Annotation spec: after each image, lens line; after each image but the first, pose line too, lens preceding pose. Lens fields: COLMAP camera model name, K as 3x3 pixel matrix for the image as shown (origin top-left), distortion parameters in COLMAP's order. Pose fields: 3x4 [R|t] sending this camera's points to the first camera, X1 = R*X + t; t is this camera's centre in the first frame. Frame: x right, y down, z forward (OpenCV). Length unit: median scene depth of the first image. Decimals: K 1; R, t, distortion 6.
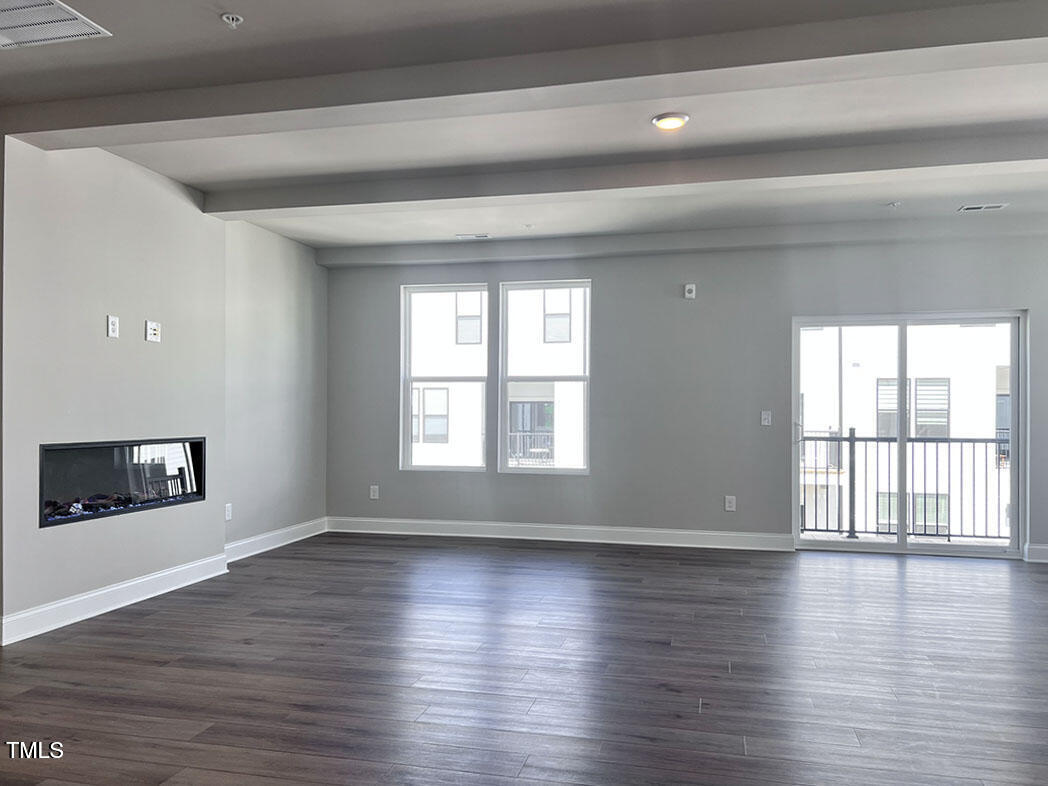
lens RADIAL K [[798.5, 0, 521.5], [0, 798.5, 399.9], [0, 0, 1]] dist [0.052992, -0.053908]
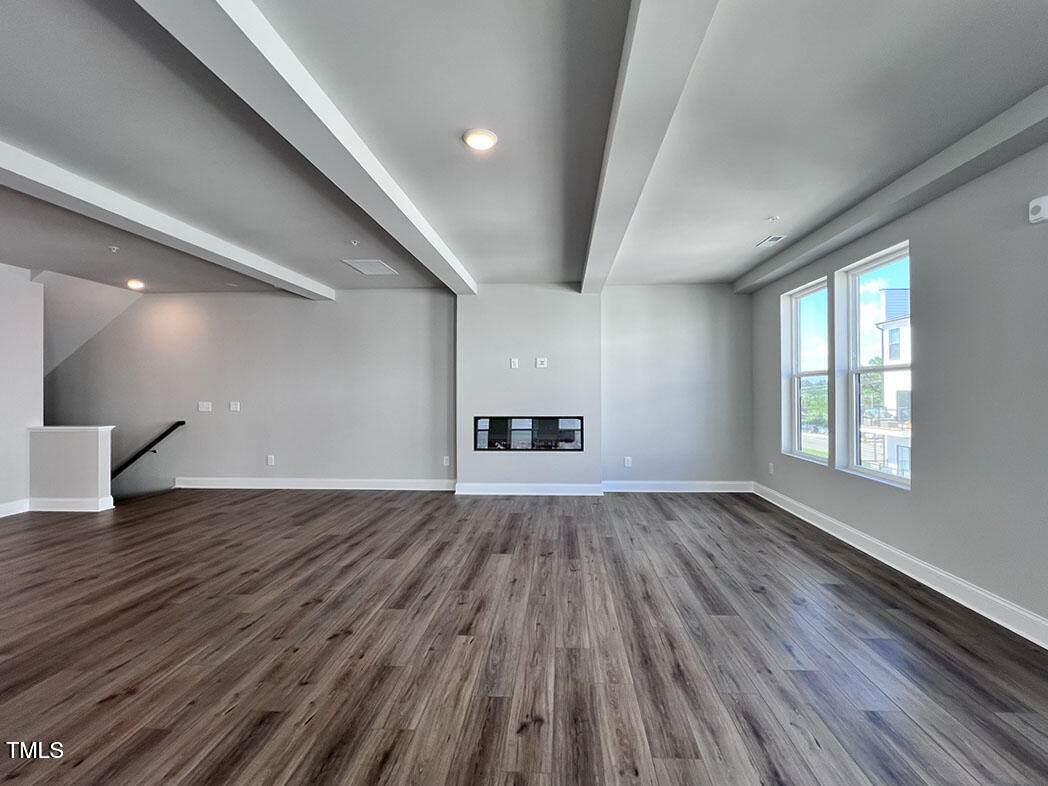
lens RADIAL K [[433.2, 0, 527.4], [0, 433.2, 387.4], [0, 0, 1]] dist [-0.002468, -0.000407]
pose [[0.196412, -0.009873, -0.980472, 0.629267], [0.008521, 0.999929, -0.008362, -0.015895], [0.980484, -0.006712, 0.196482, 0.803105]]
